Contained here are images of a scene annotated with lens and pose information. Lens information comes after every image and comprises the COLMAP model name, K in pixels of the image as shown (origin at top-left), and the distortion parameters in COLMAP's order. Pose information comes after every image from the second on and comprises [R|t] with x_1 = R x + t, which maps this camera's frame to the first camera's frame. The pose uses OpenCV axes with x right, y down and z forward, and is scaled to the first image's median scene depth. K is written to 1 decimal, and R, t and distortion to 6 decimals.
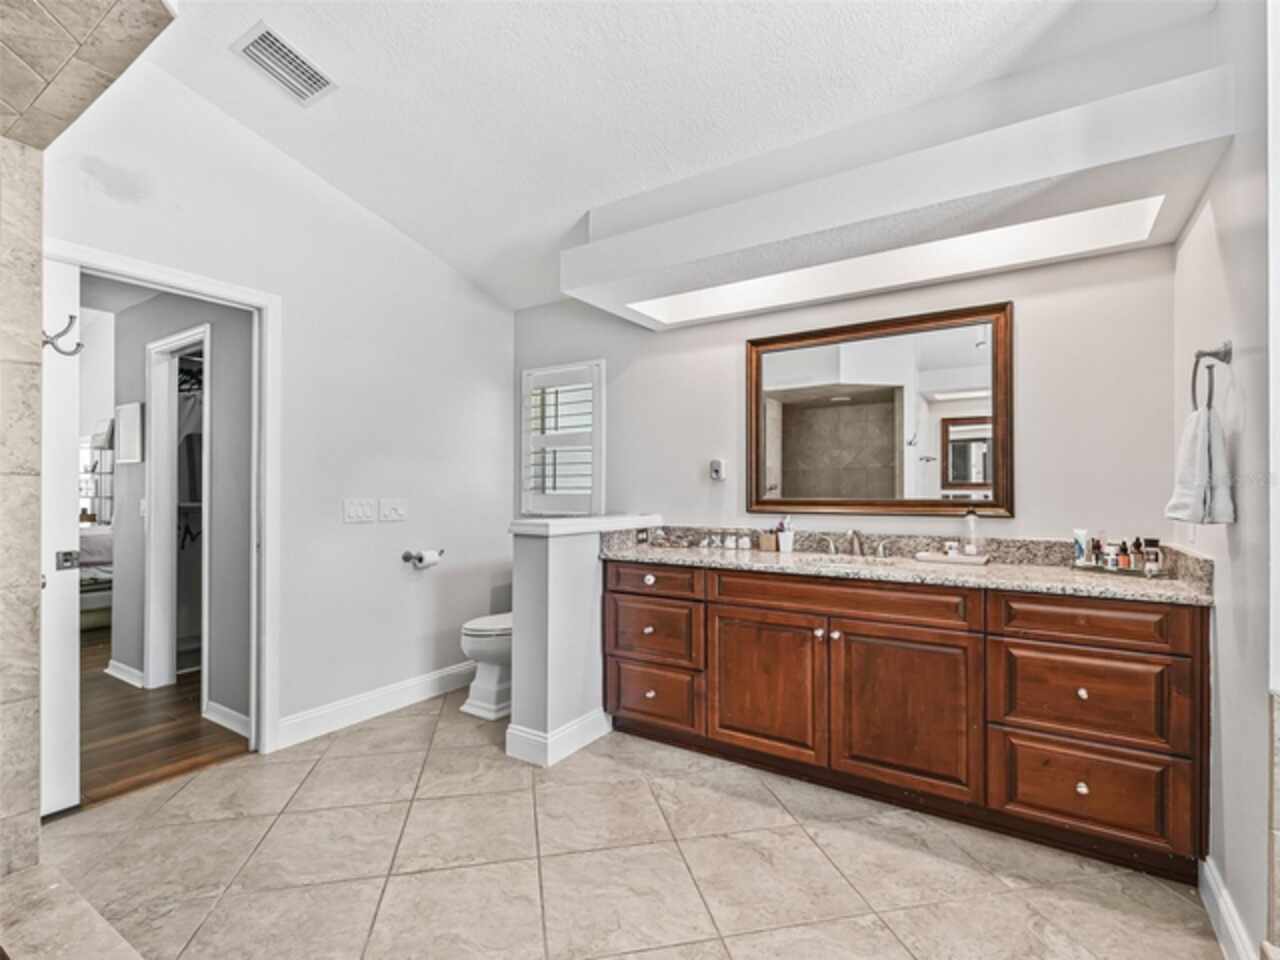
lens RADIAL K [[611.9, 0, 640.0], [0, 611.9, 480.0], [0, 0, 1]] dist [-0.002397, -0.000831]
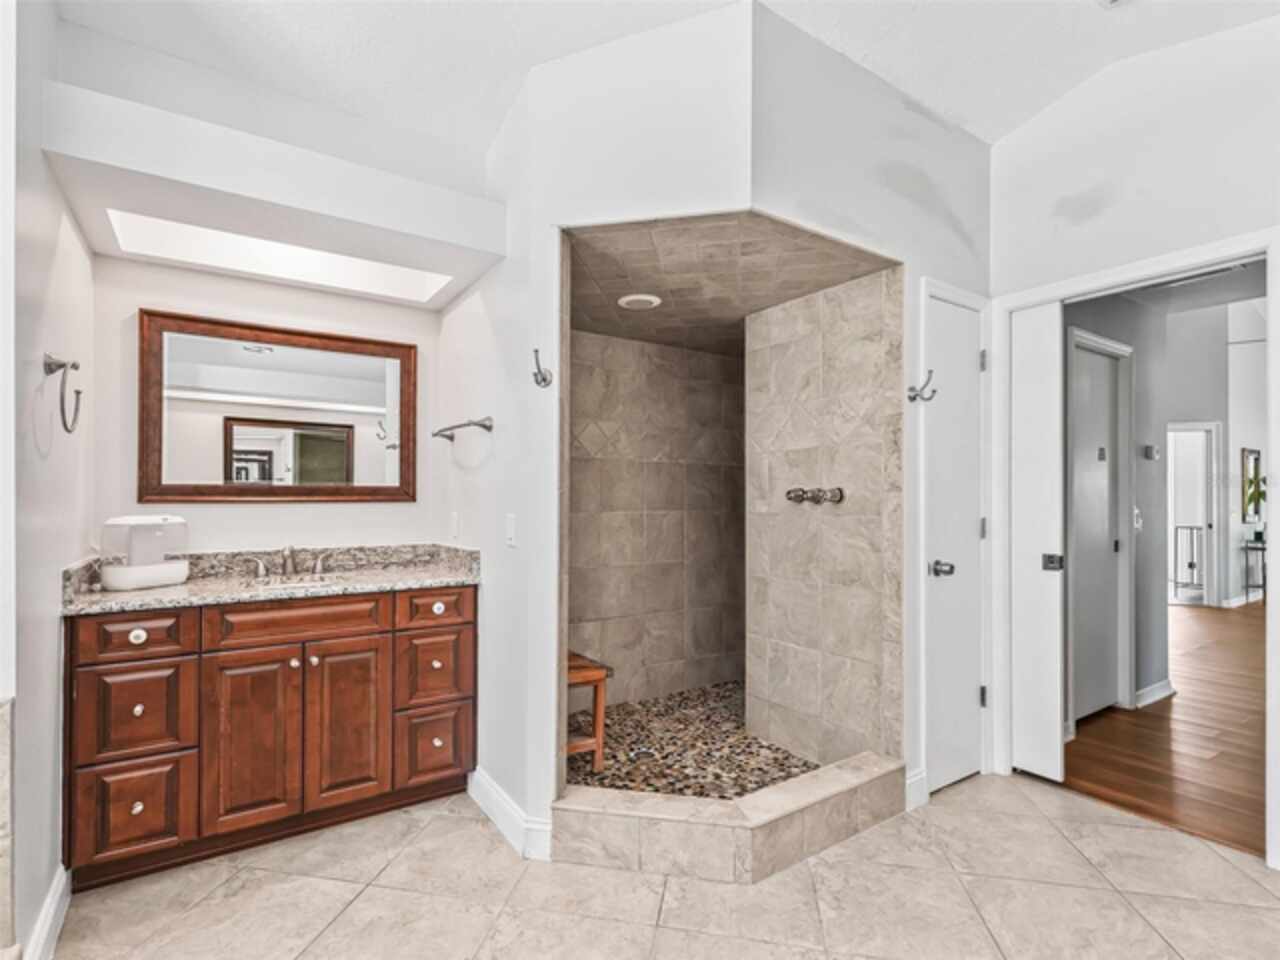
lens RADIAL K [[613.3, 0, 640.0], [0, 613.3, 480.0], [0, 0, 1]] dist [-0.019365, -0.000103]
pose [[0.366653, 0.032495, 0.929790, -0.300256], [-0.018487, 0.999447, -0.027639, 0.002026], [-0.930174, -0.007055, 0.367051, 0.194051]]
